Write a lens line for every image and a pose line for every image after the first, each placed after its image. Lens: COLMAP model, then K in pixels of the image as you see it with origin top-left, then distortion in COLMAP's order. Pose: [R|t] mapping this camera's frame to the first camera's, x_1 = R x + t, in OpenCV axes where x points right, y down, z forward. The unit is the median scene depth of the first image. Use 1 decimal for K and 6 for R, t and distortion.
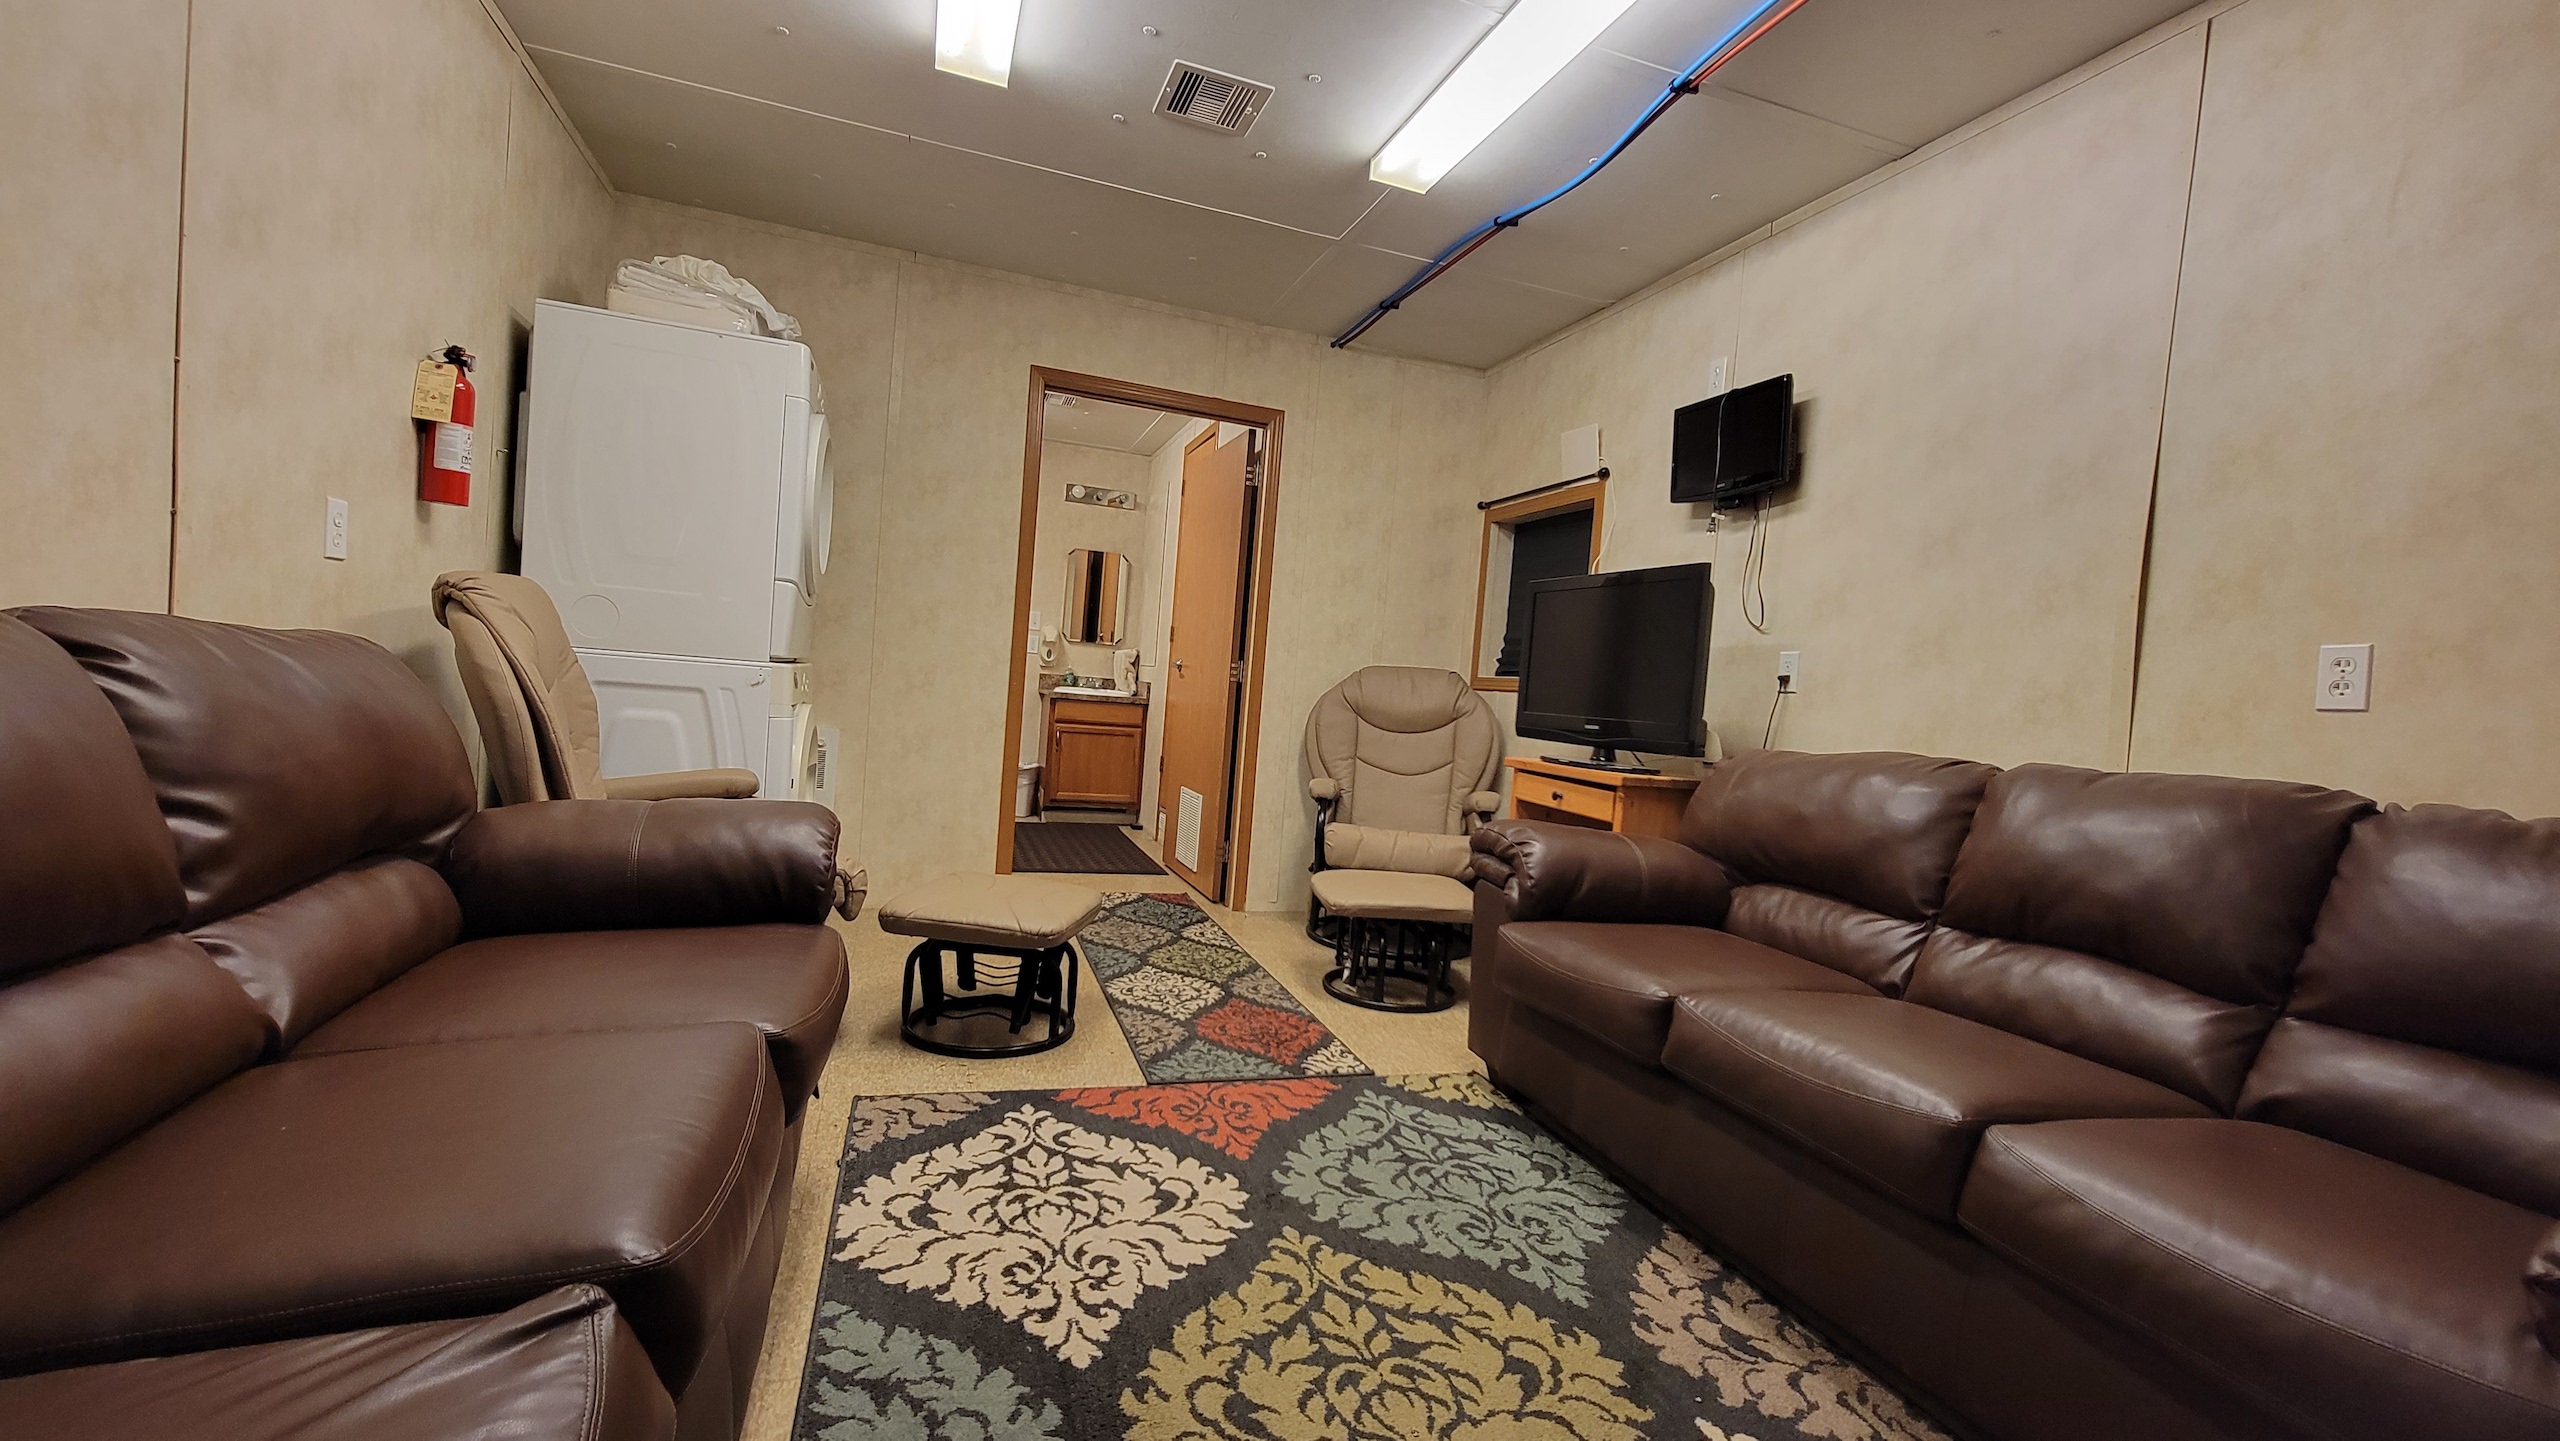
lens RADIAL K [[1036.8, 0, 1281.7], [0, 1036.8, 725.9], [0, 0, 1]] dist [0.000660, 0.000057]
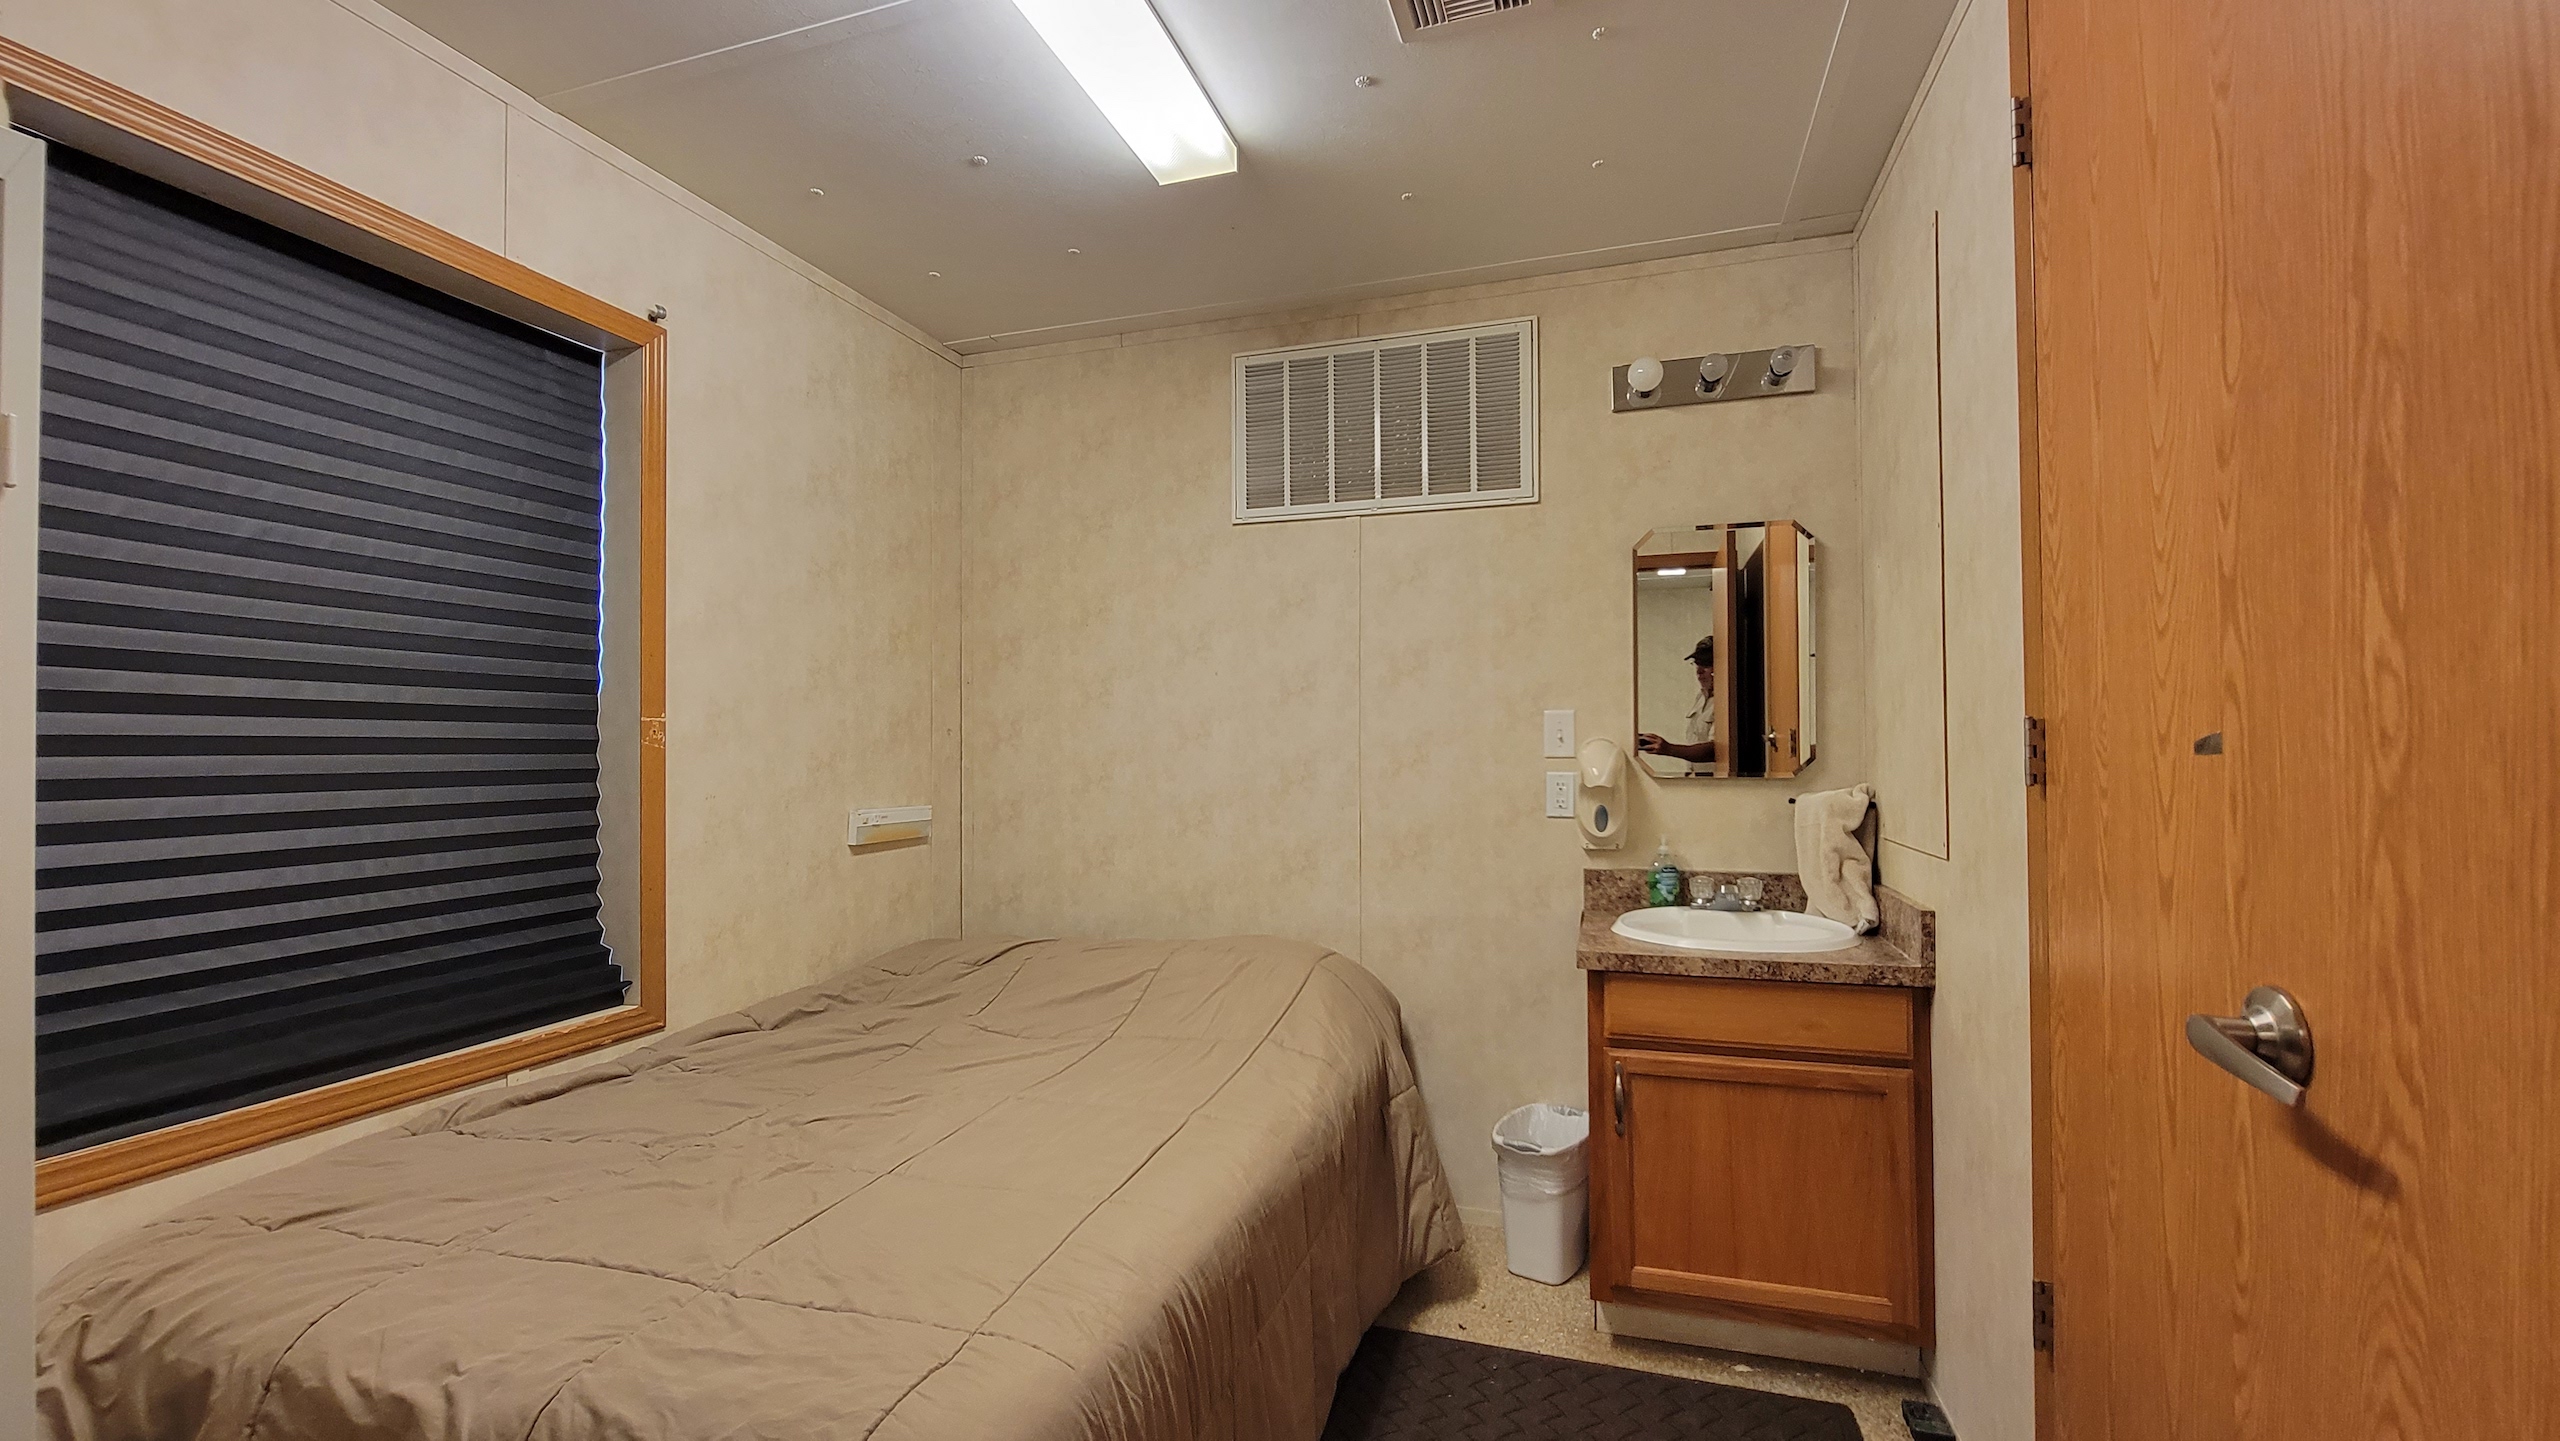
lens RADIAL K [[1036.8, 0, 1289.8], [0, 1036.8, 737.8], [0, 0, 1]] dist [0.000660, 0.000057]
pose [[0.800990, -0.092797, -0.591442, -0.090505], [0.042582, 0.994243, -0.098328, -0.066239], [0.597161, 0.053575, 0.800330, 0.629362]]
